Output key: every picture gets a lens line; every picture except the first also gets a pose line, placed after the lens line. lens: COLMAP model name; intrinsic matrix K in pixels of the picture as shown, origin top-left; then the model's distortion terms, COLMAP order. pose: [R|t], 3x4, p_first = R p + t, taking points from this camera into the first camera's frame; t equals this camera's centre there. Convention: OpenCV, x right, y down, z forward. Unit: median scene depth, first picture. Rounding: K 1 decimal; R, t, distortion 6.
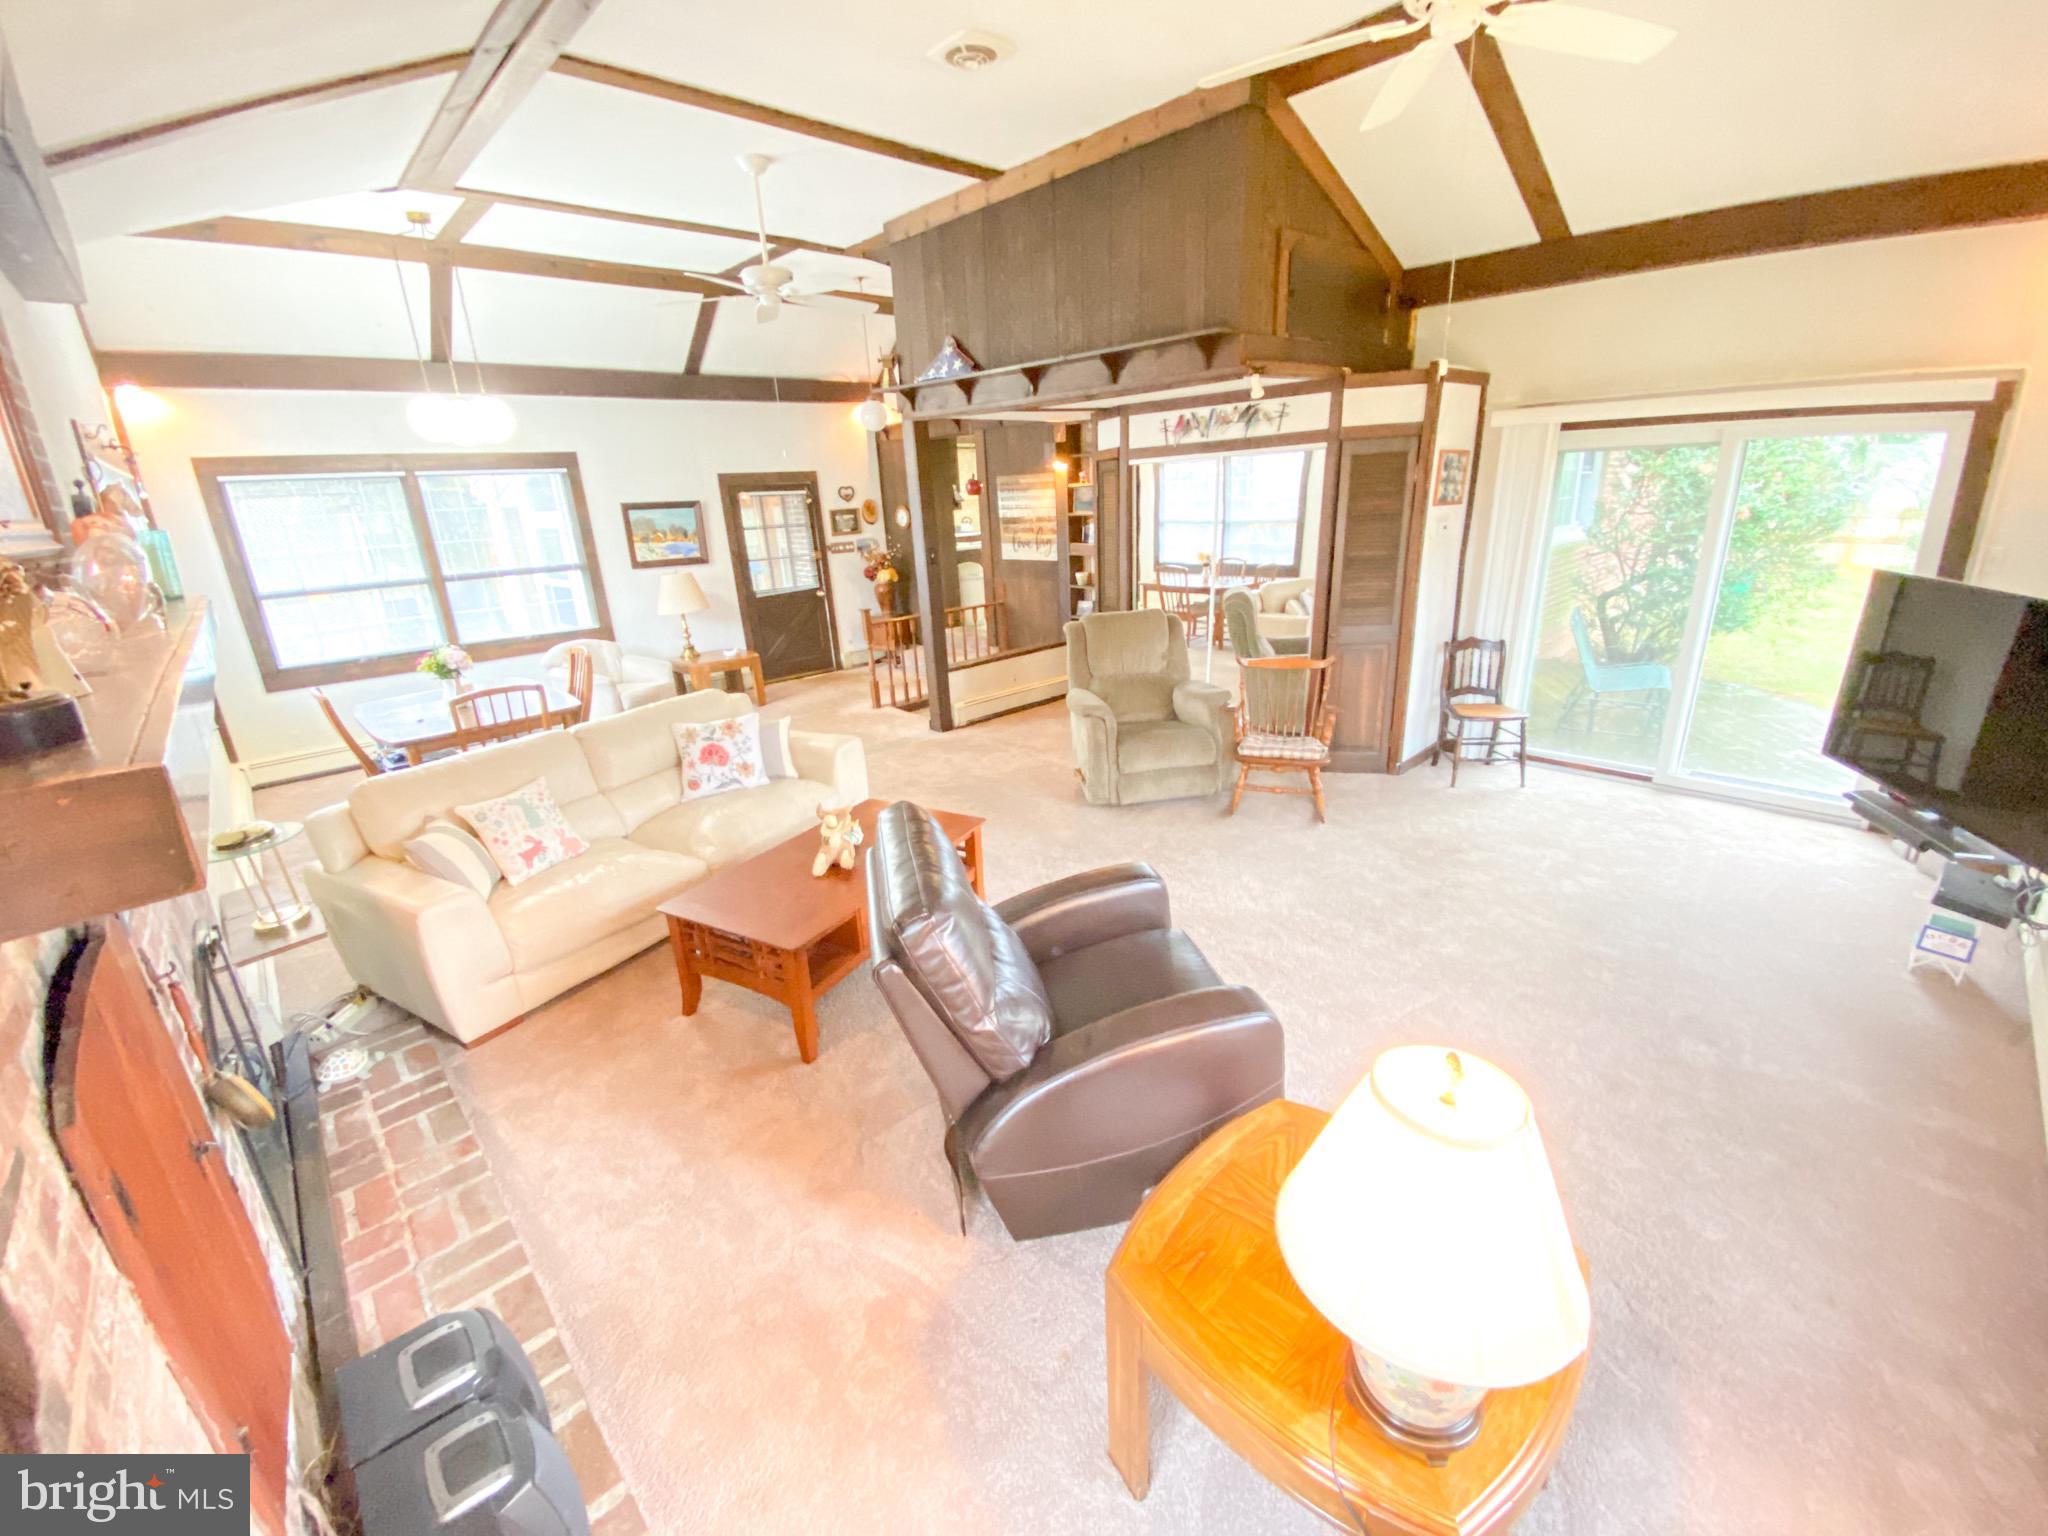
lens RADIAL K [[828.3, 0, 1017.3], [0, 828.3, 764.1], [0, 0, 1]] dist [-0.012956, -0.002724]
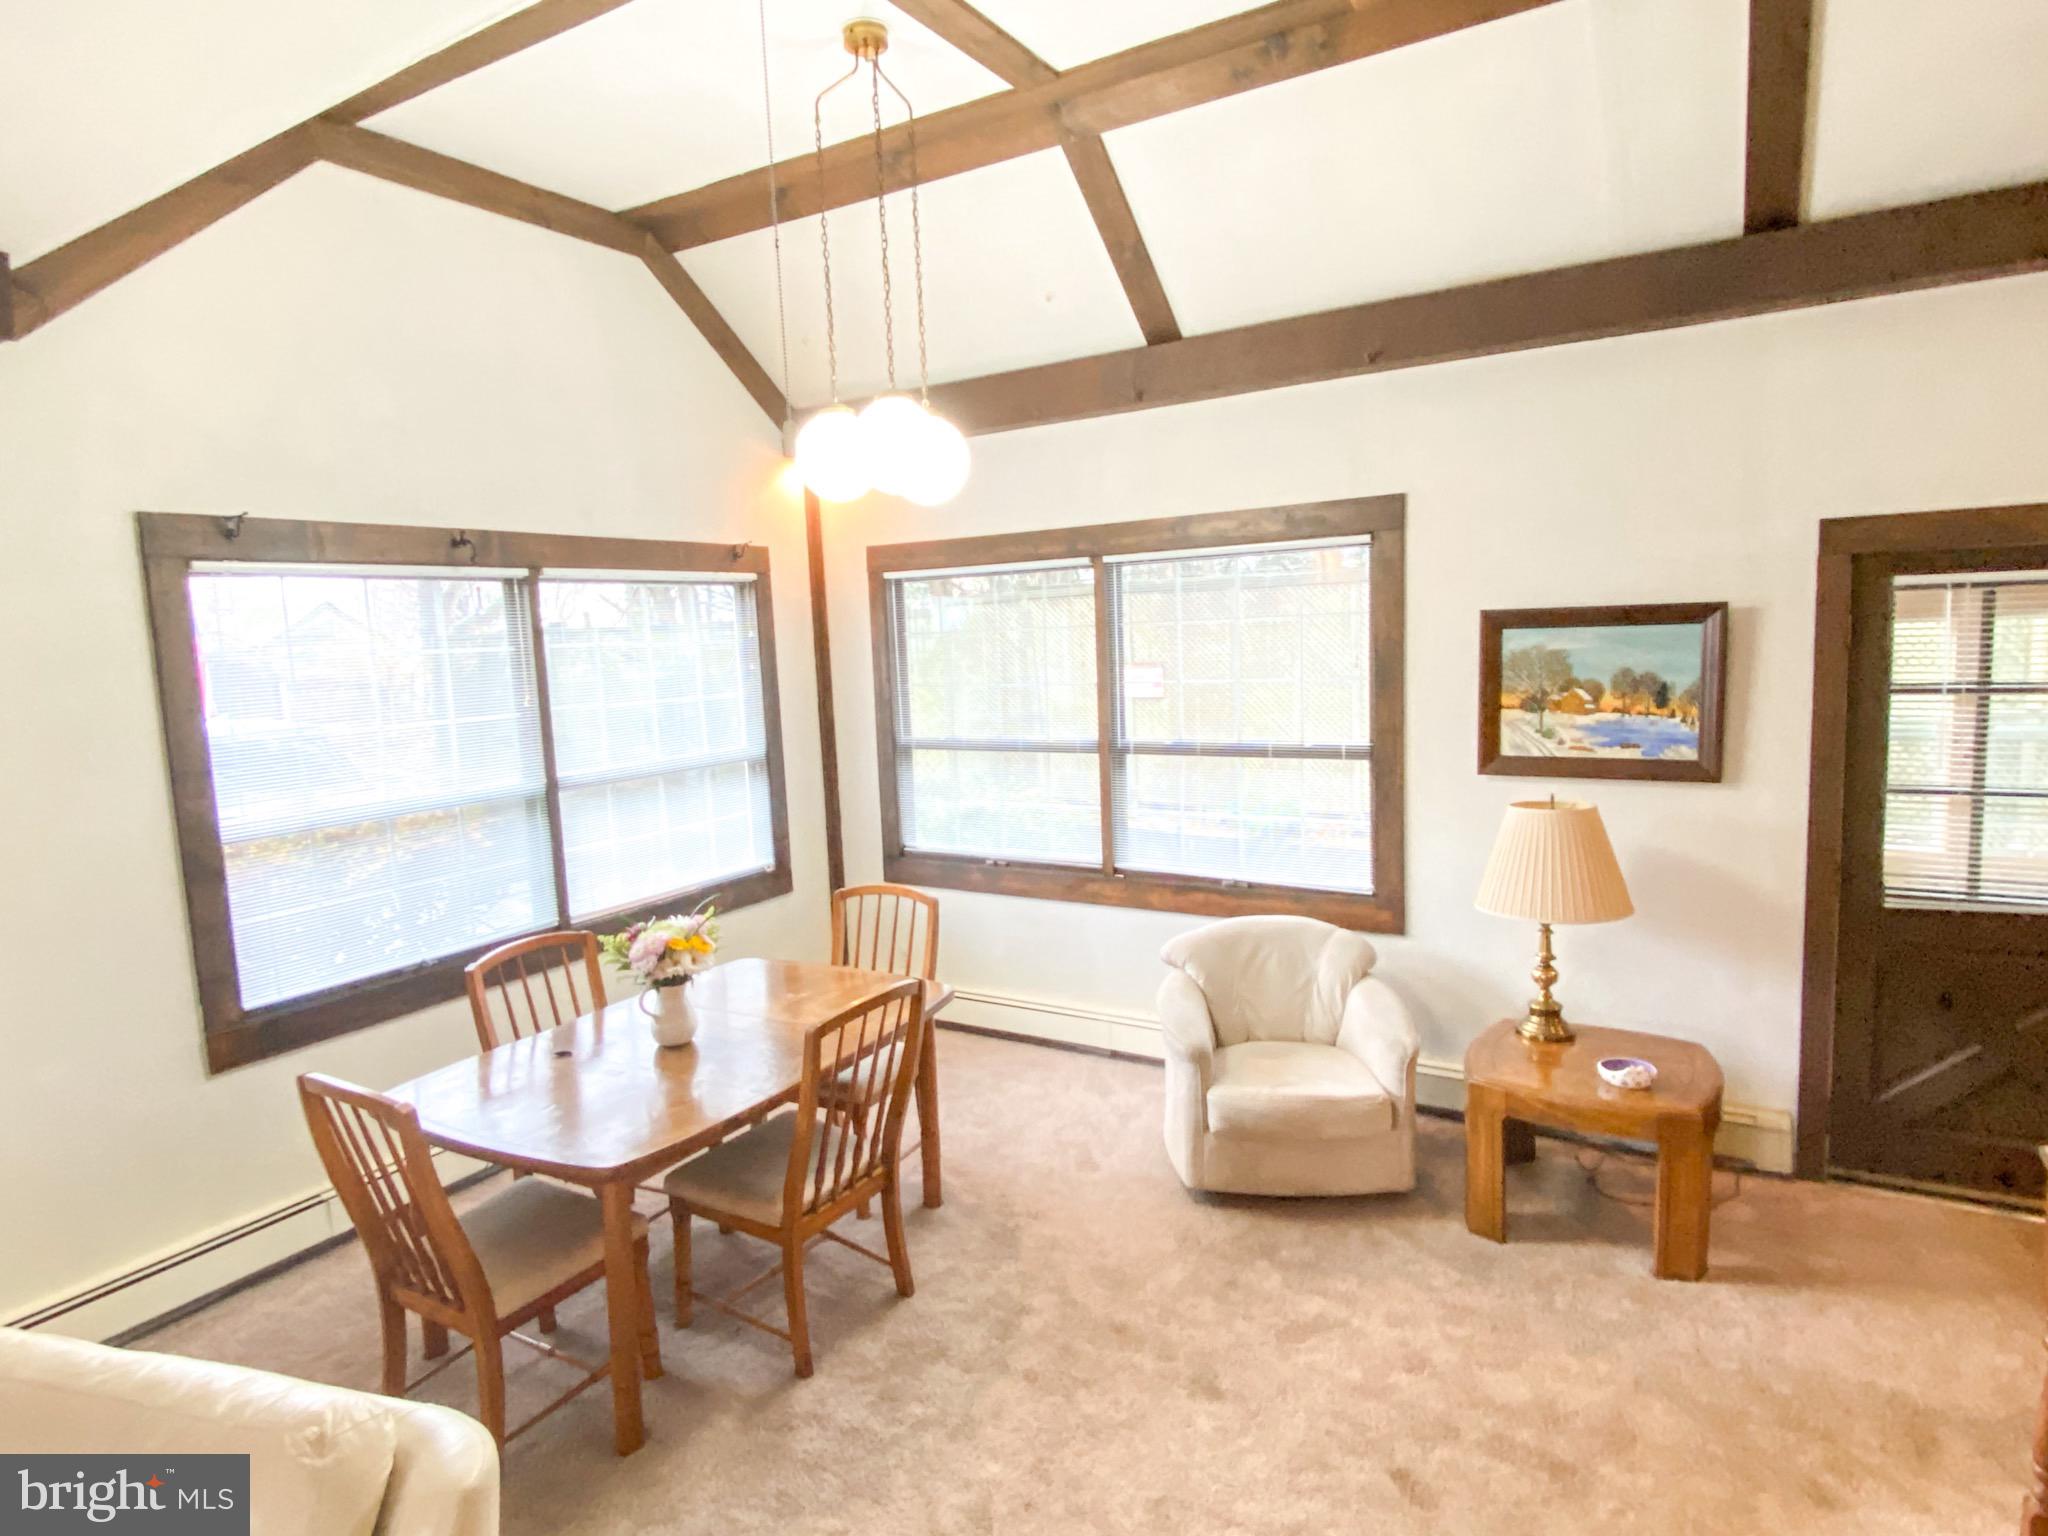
lens RADIAL K [[1107.1, 0, 1004.2], [0, 1107.1, 766.7], [0, 0, 1]] dist [0.030120, -0.000317]
pose [[0.289040, 0.145036, -0.946267, -0.028933], [-0.272714, 0.959975, 0.063836, -0.213741], [0.917651, 0.239609, 0.317024, 0.628939]]
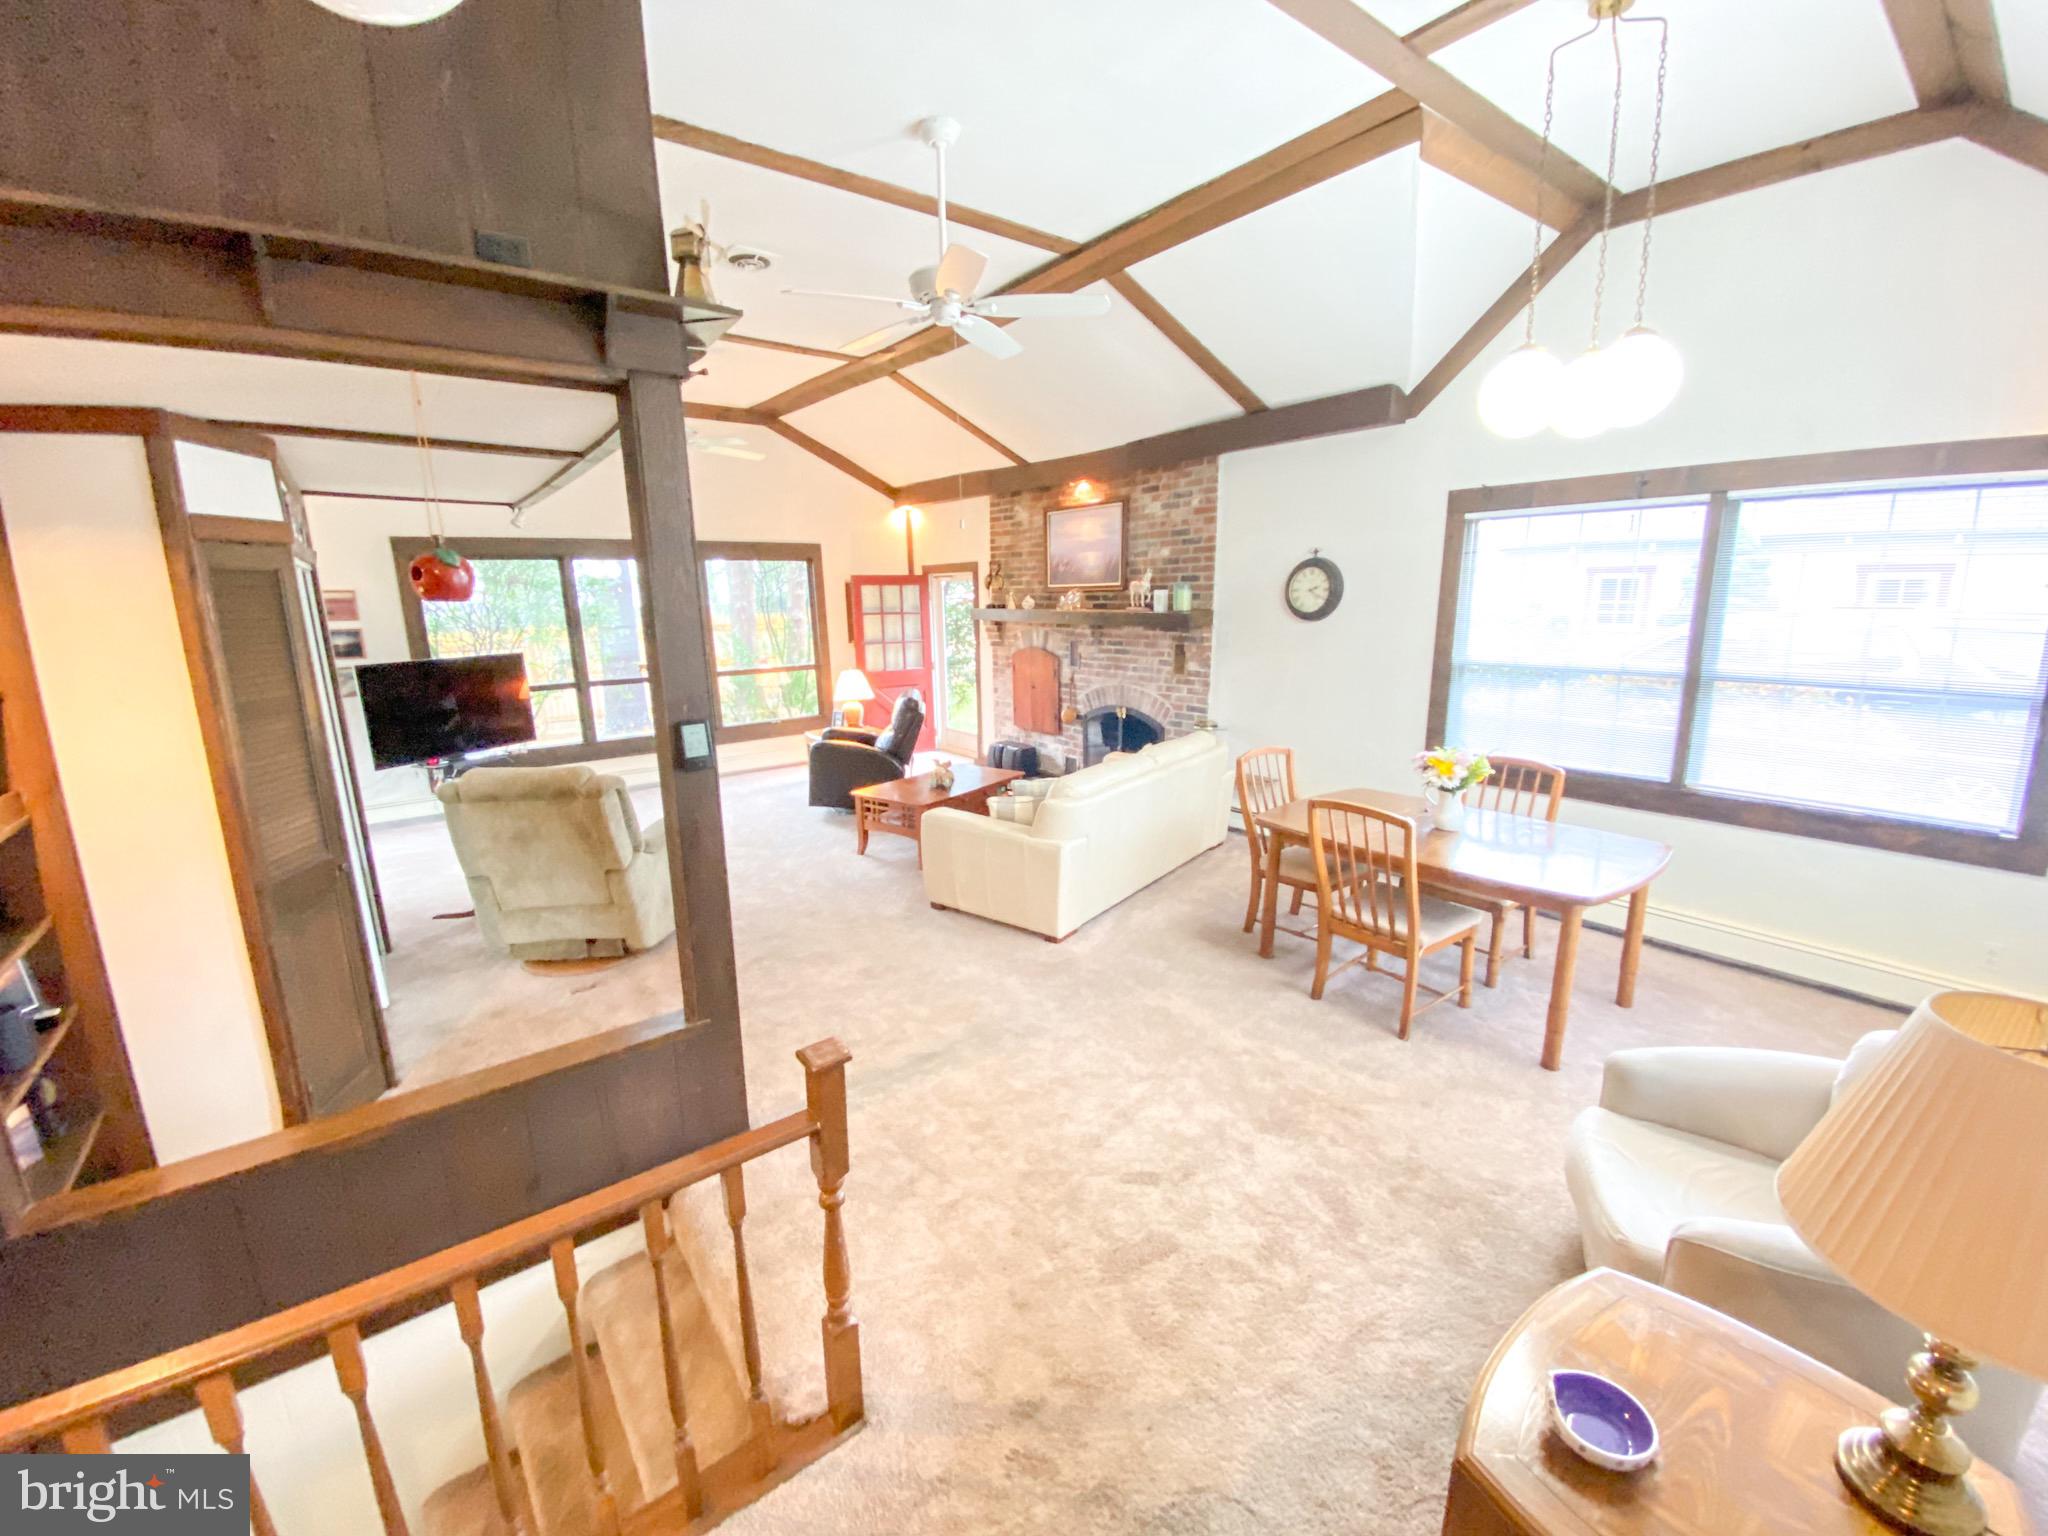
lens RADIAL K [[829.3, 0, 1005.9], [0, 829.3, 780.8], [0, 0, 1]] dist [-0.045547, -0.000867]
pose [[-0.992194, 0.045061, 0.116275, -0.269651], [0.097614, 0.860894, 0.499332, -0.343314], [-0.077600, 0.506785, -0.858573, 1.115632]]
